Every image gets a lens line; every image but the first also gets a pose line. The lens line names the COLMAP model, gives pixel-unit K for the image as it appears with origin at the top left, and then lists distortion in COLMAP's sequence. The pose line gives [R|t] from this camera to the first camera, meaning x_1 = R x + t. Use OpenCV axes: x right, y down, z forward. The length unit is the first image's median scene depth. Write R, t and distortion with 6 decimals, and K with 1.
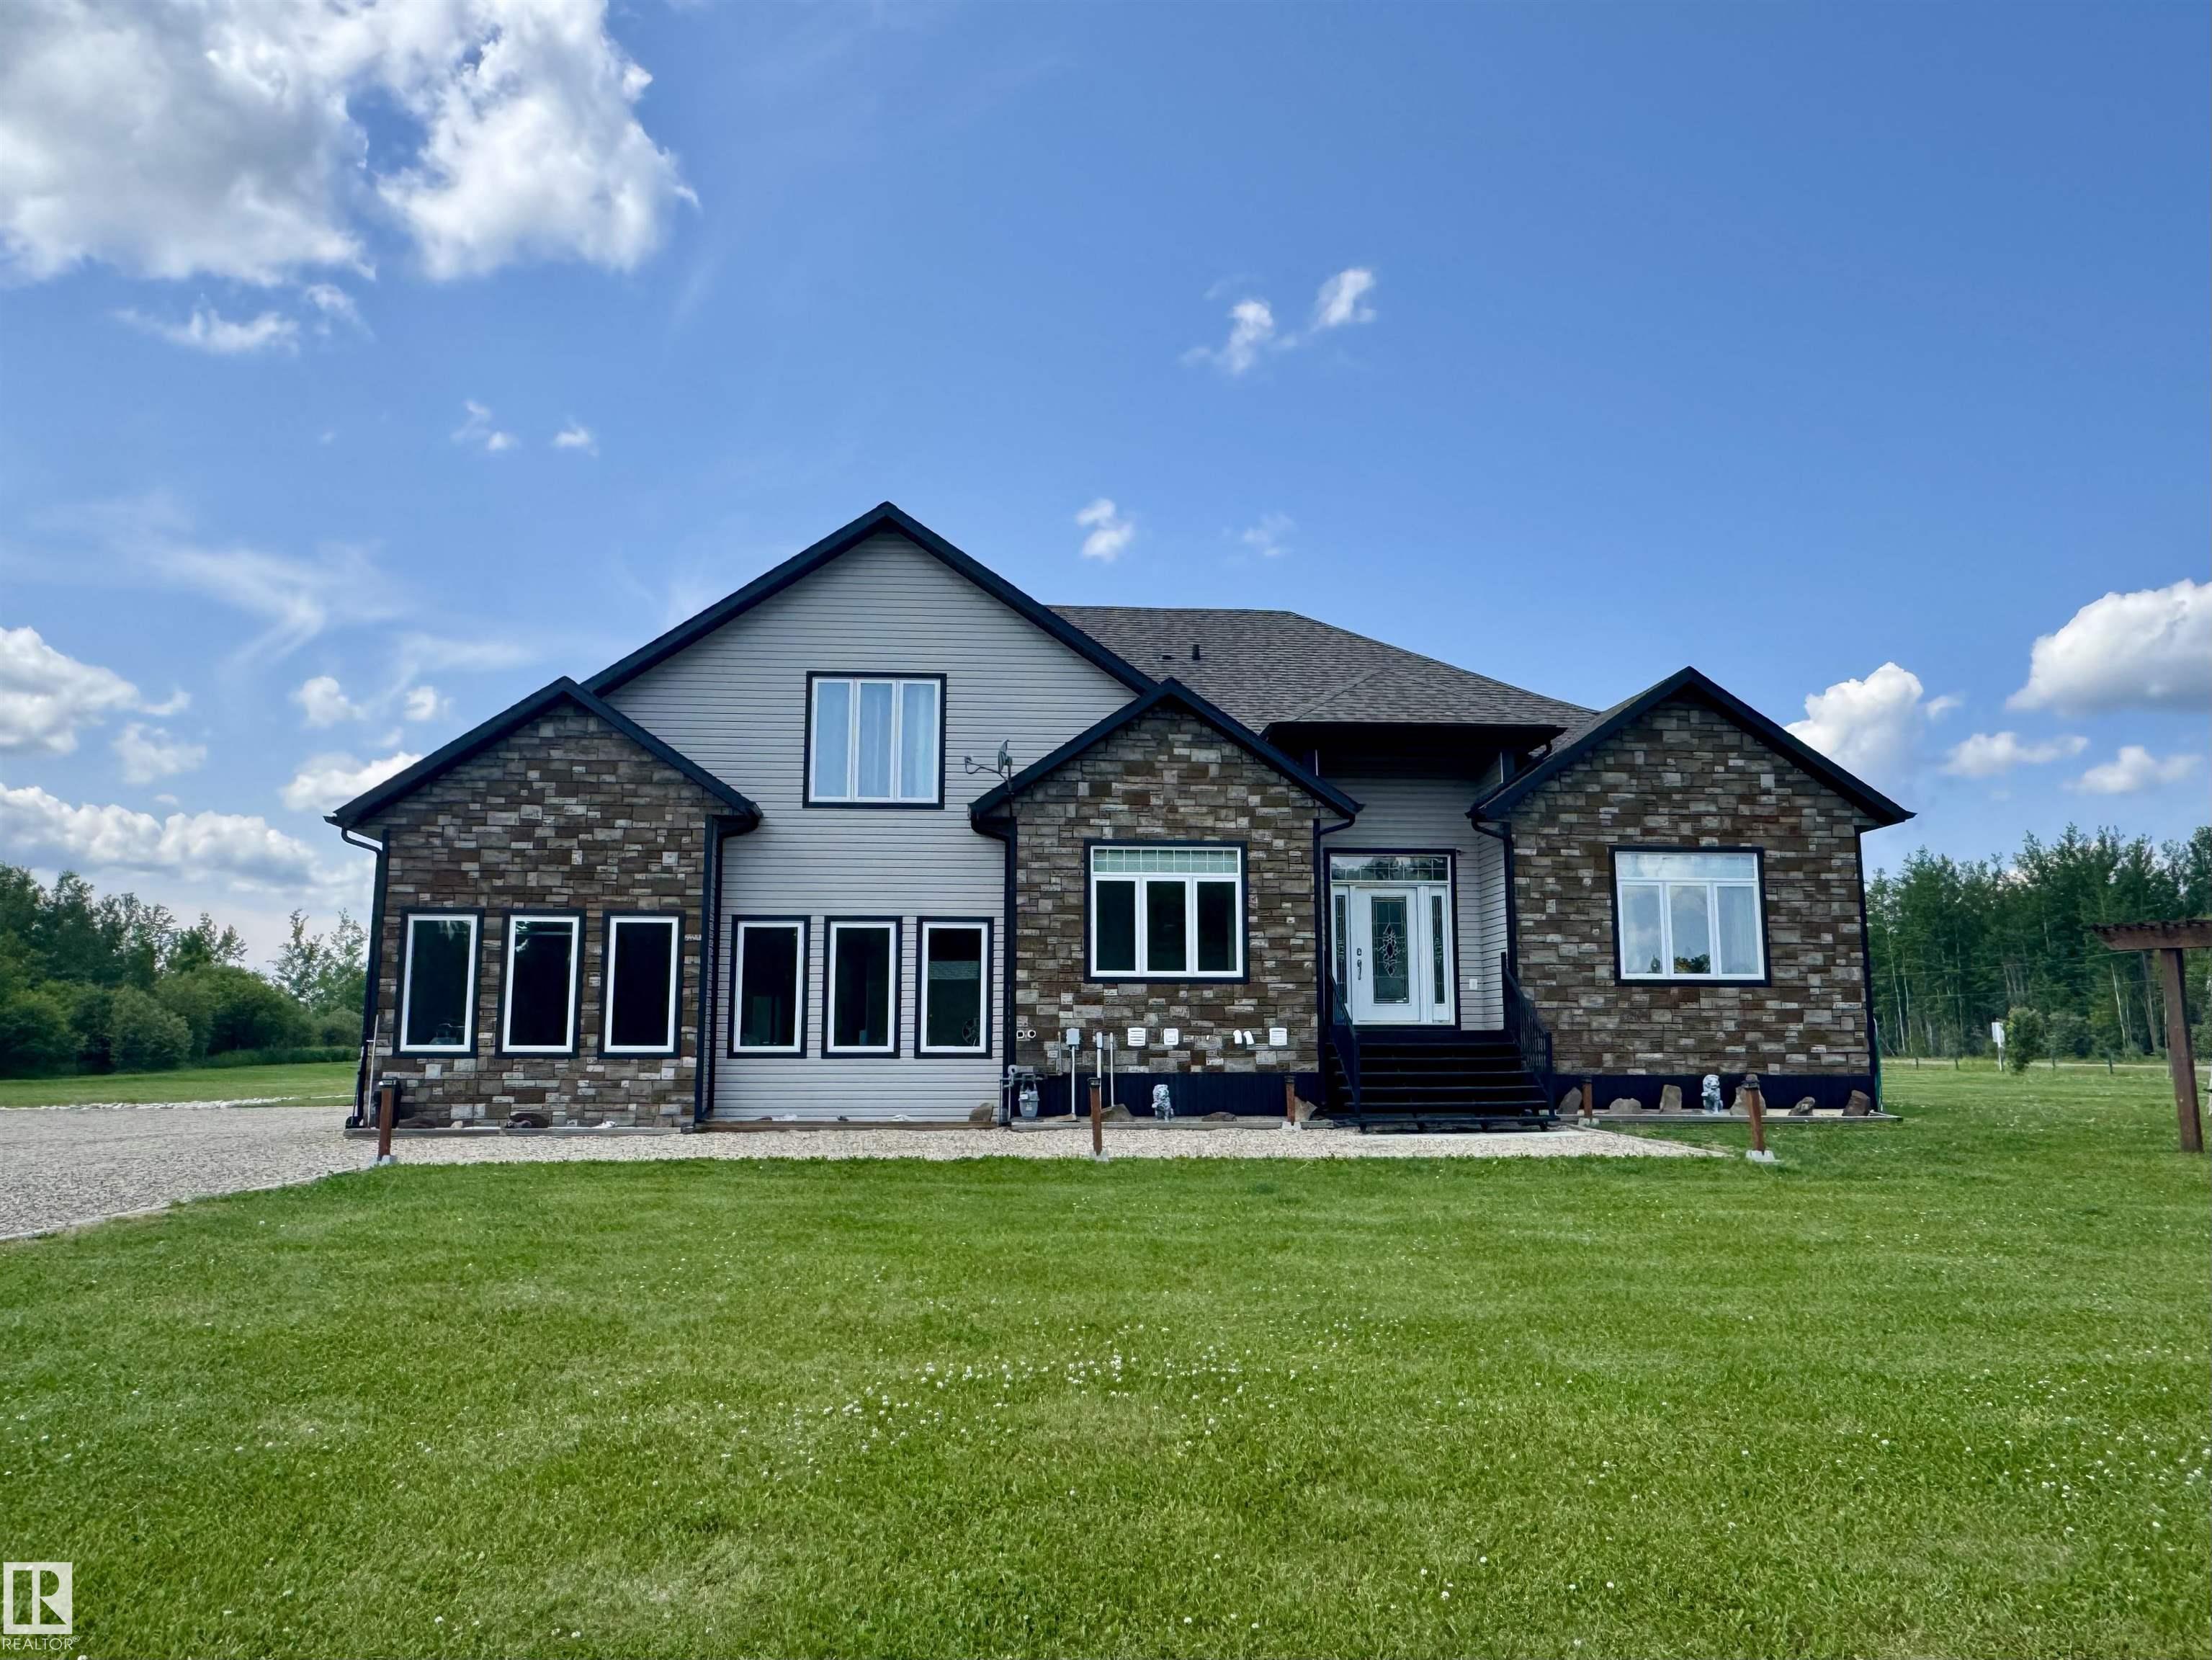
lens RADIAL K [[1578.5, 0, 1093.1], [0, 1578.5, 826.0], [0, 0, 1]] dist [0.001204, 0.005404]
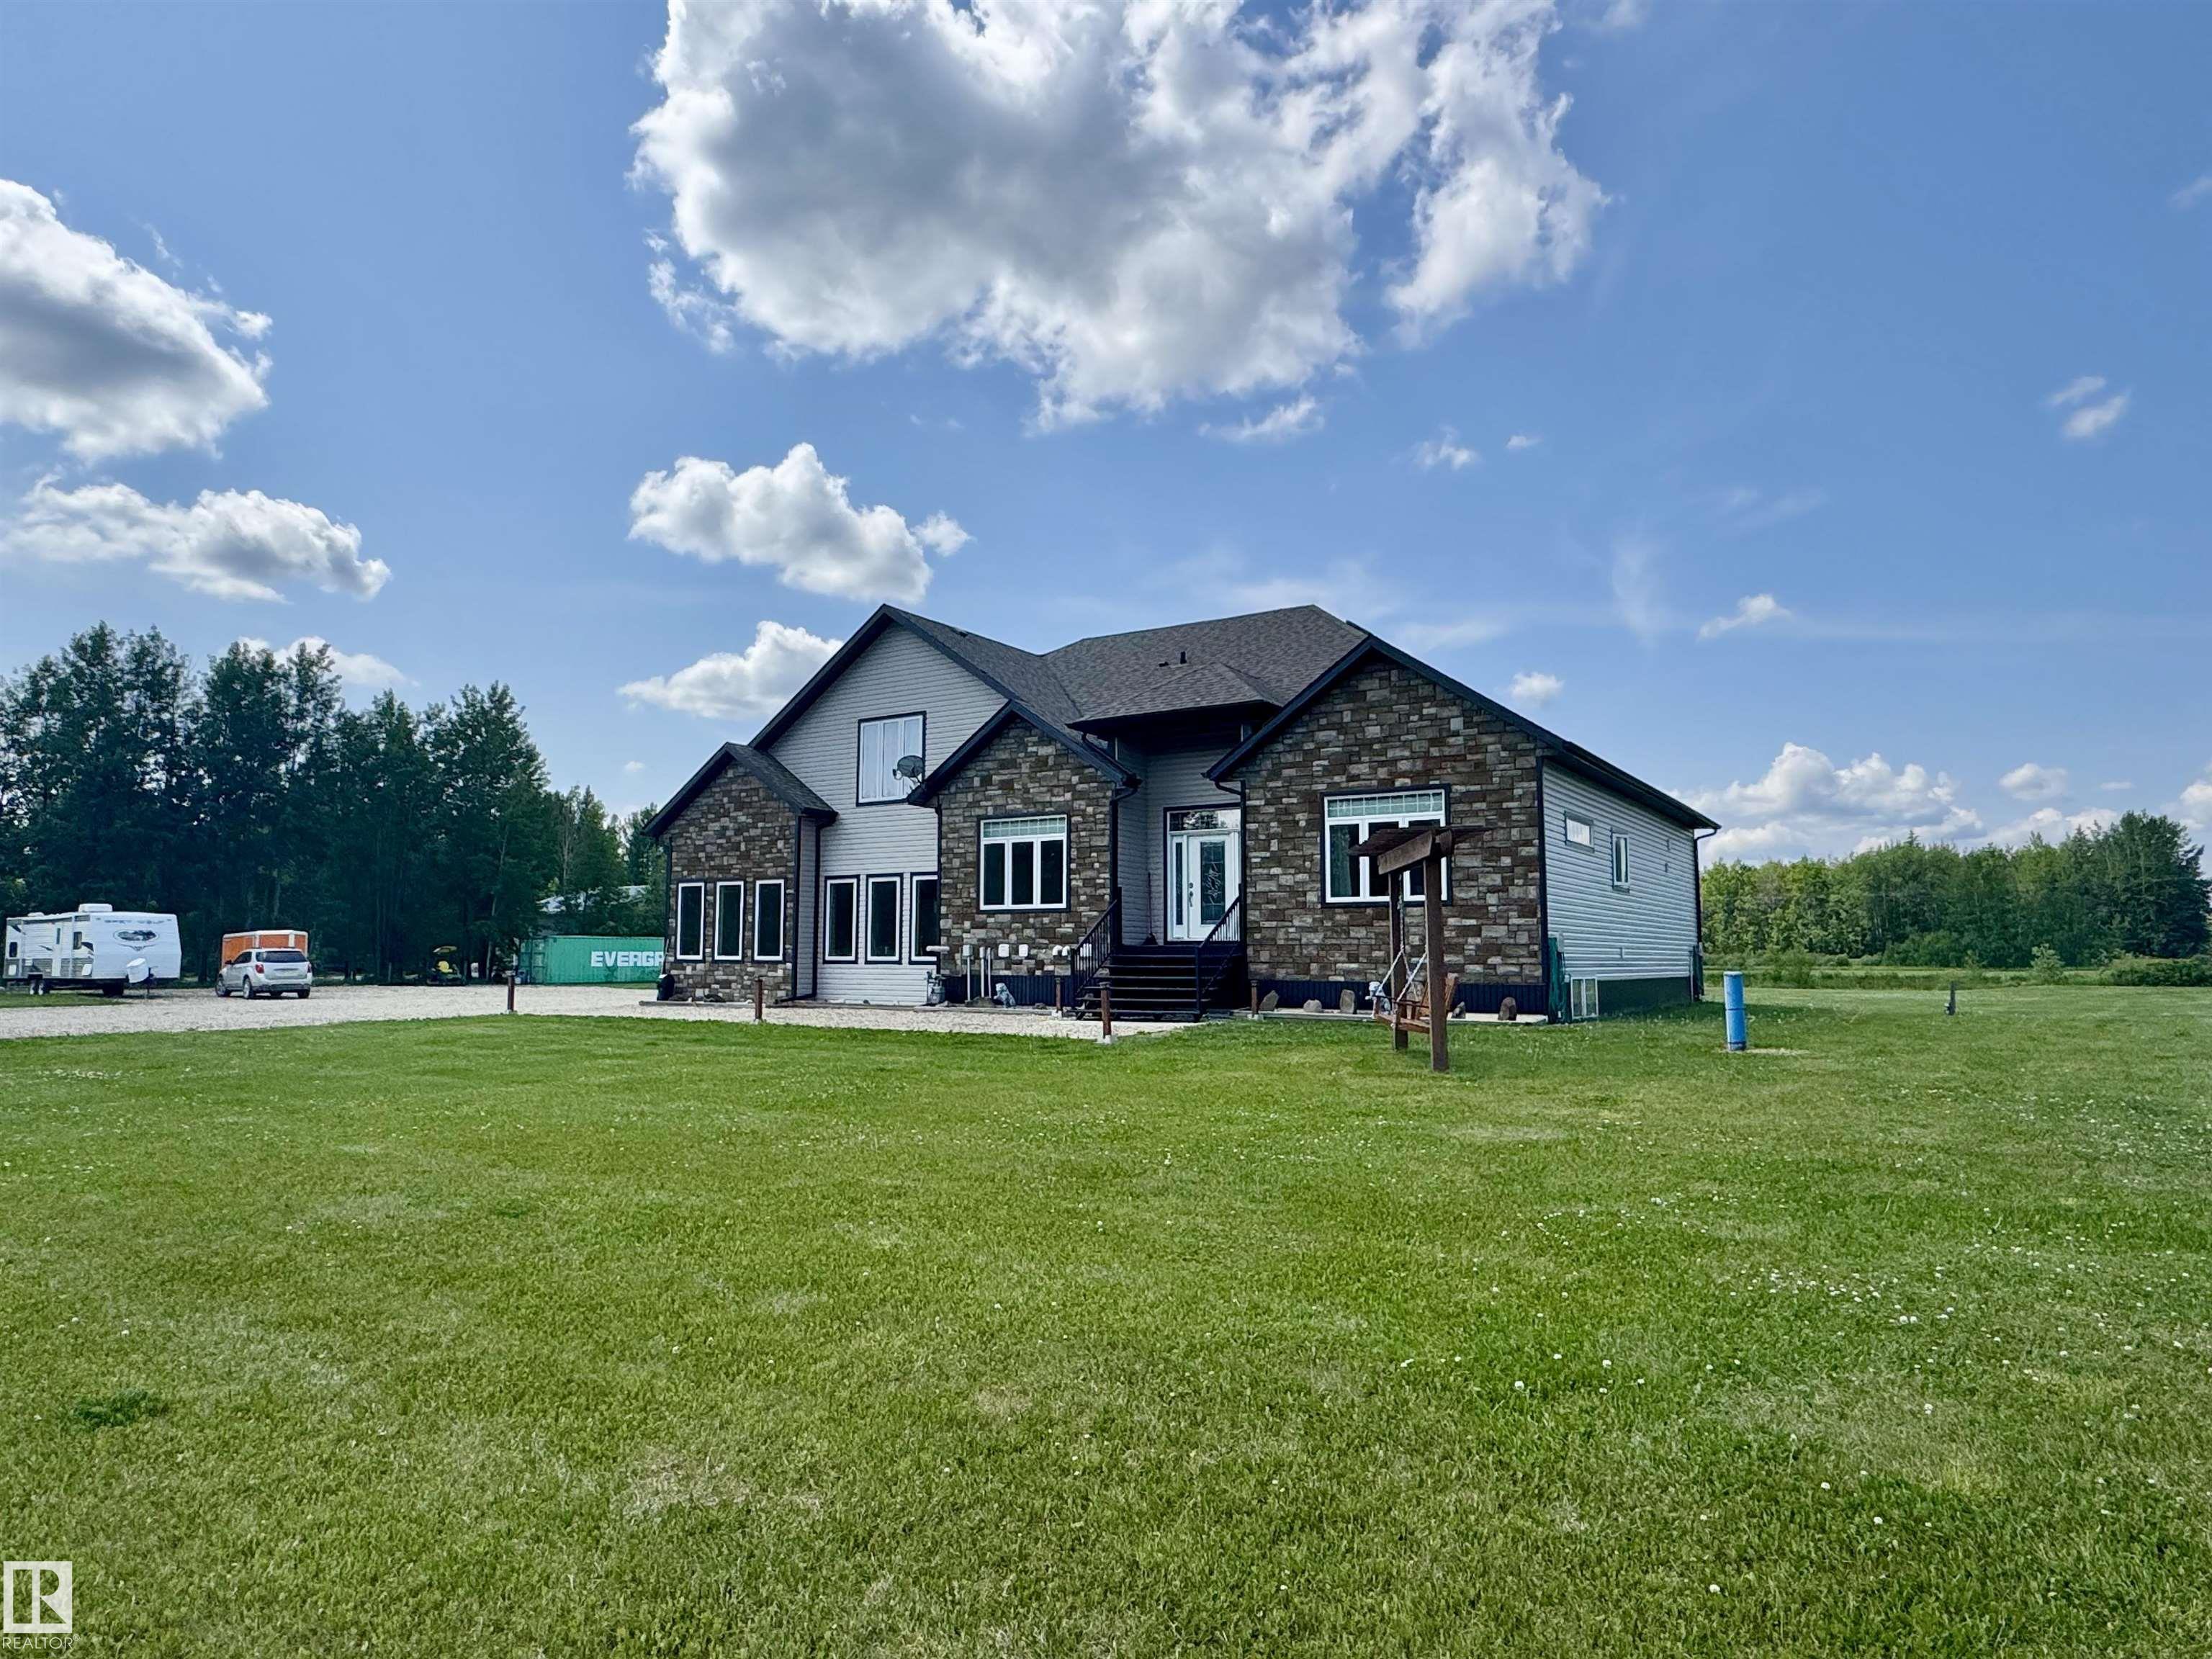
lens RADIAL K [[1345.3, 0, 1099.6], [0, 1345.3, 831.0], [0, 0, 1]] dist [-0.007822, -0.001159]
pose [[0.788143, -0.055794, -0.612959, 0.834820], [0.083725, 0.996345, 0.016962, 0.010274], [0.609772, -0.064689, 0.789933, 0.082850]]
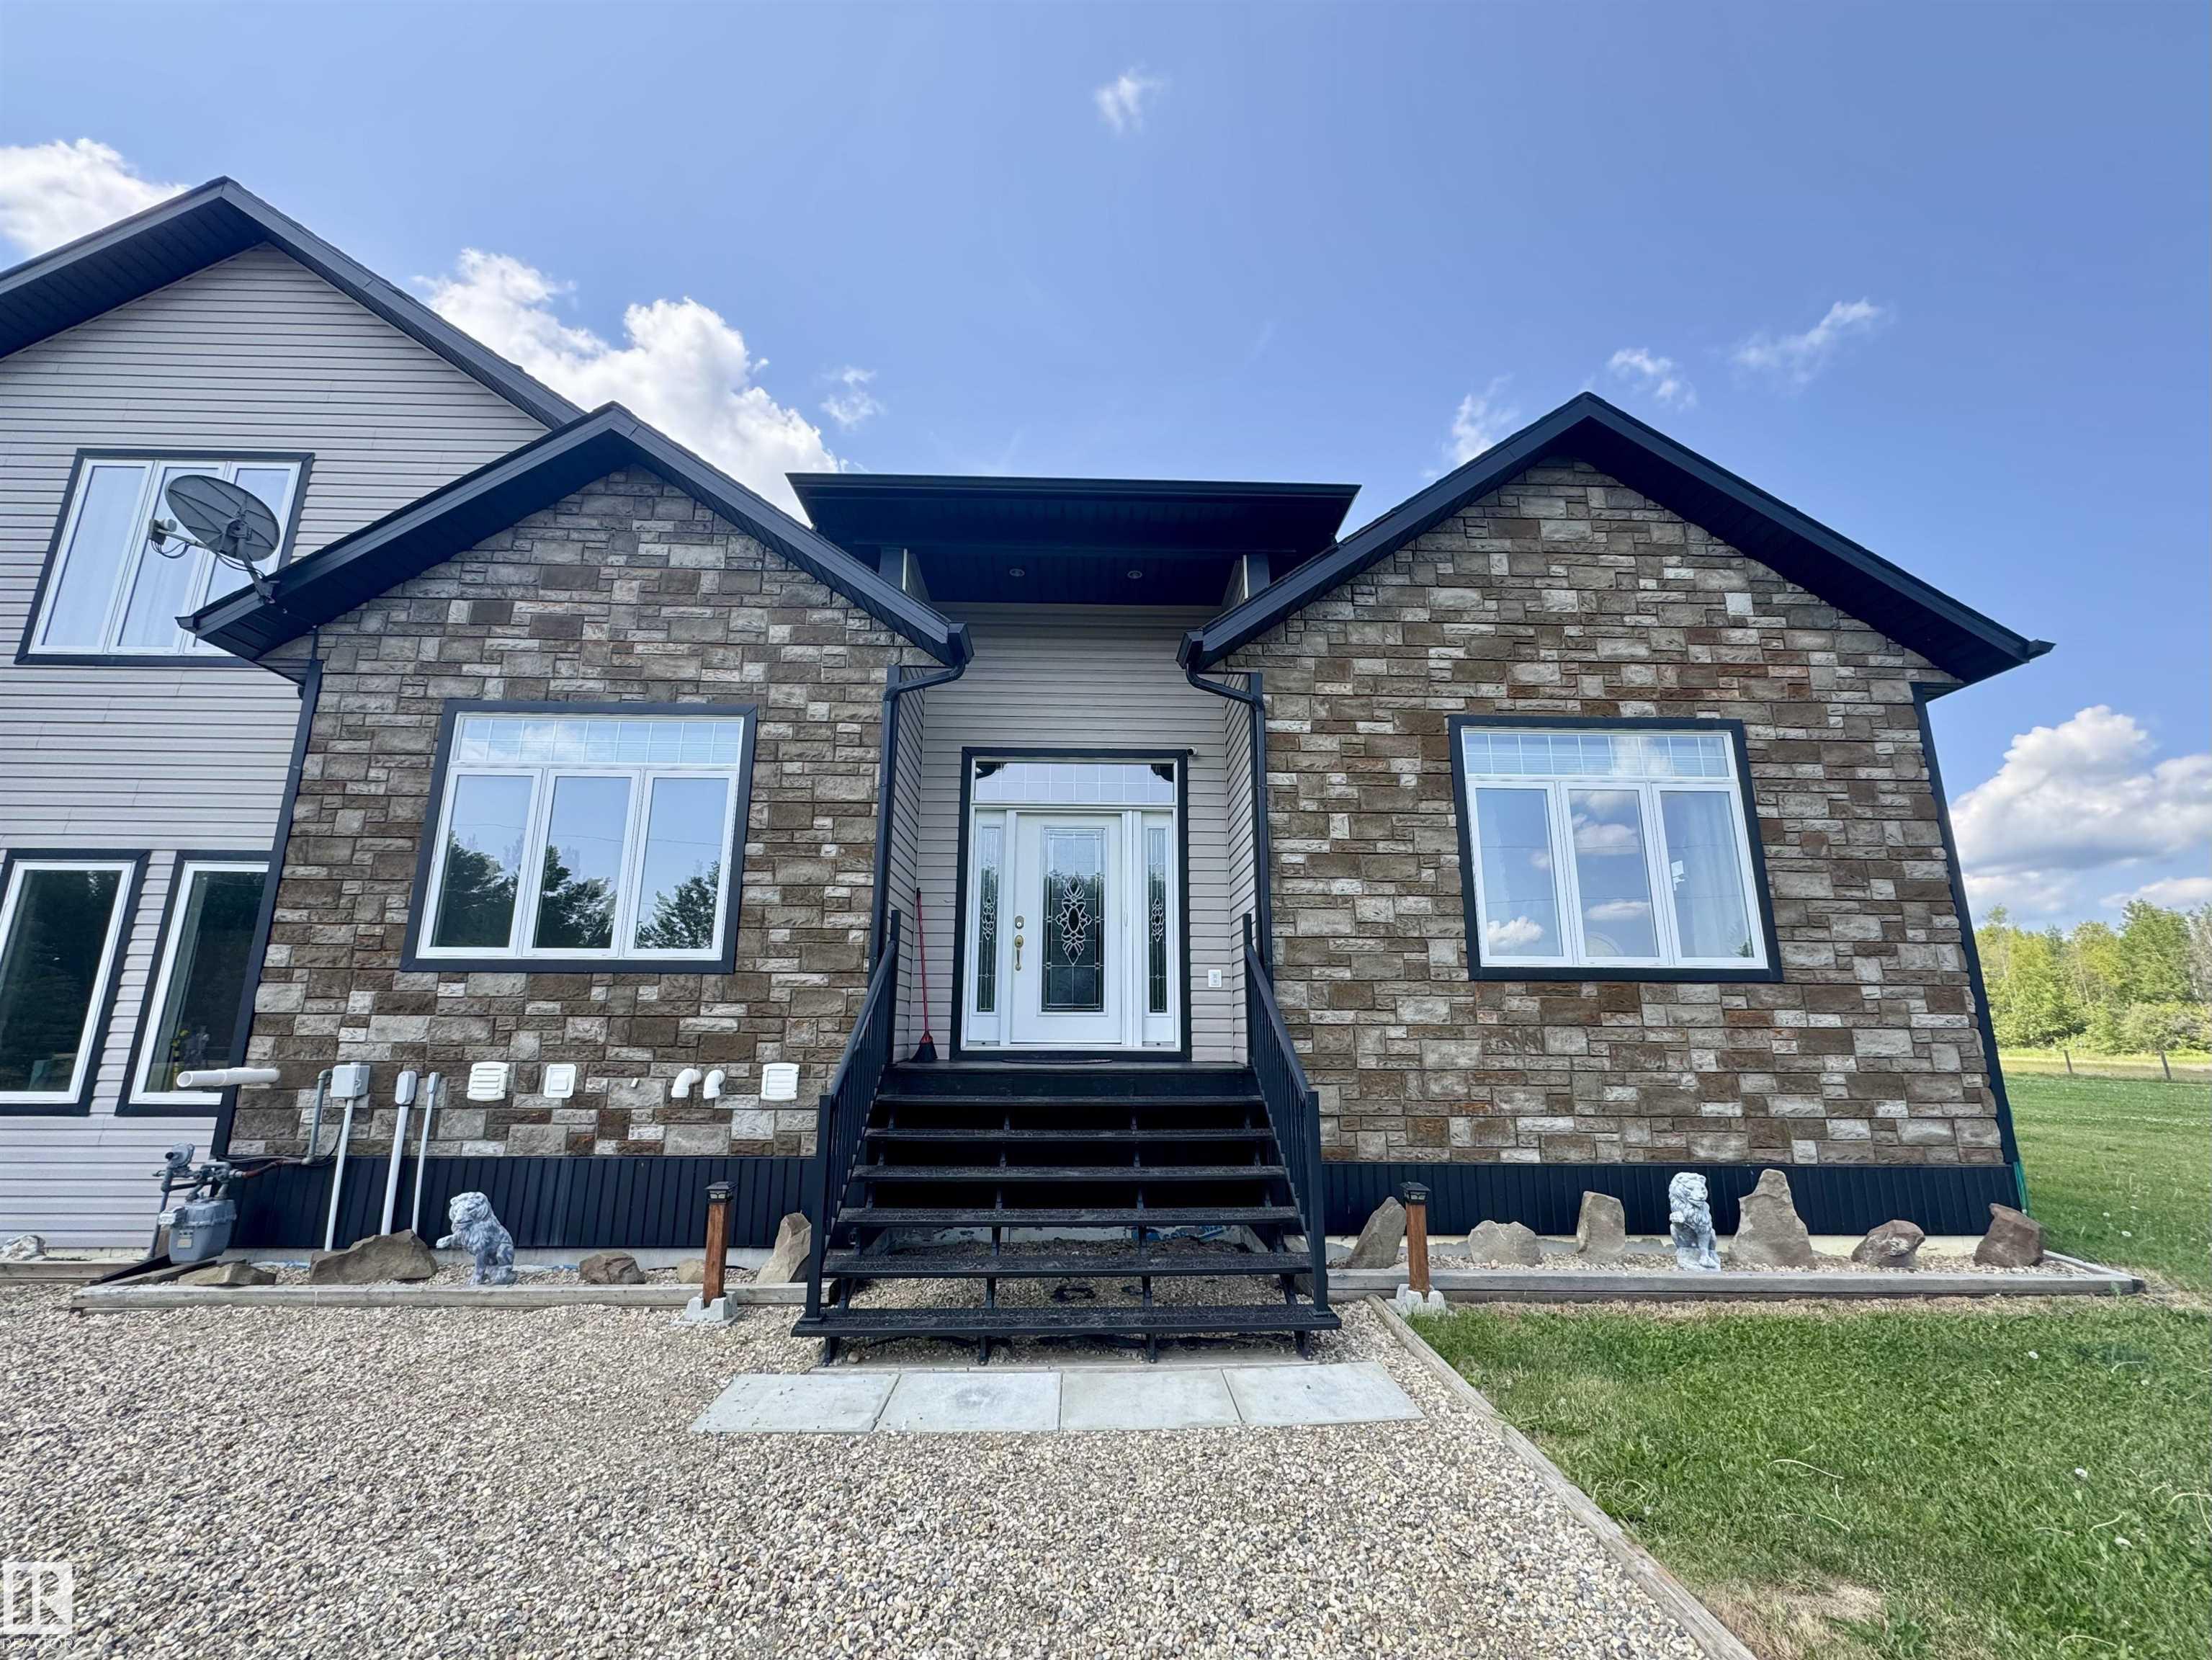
lens RADIAL K [[933.6, 0, 1101.7], [0, 933.6, 818.2], [0, 0, 1]] dist [0.001138, -0.000561]
pose [[0.998466, -0.007602, -0.054843, 0.229737], [0.002740, 0.996099, -0.088202, 0.075671], [0.055300, 0.087916, 0.994592, 0.691198]]
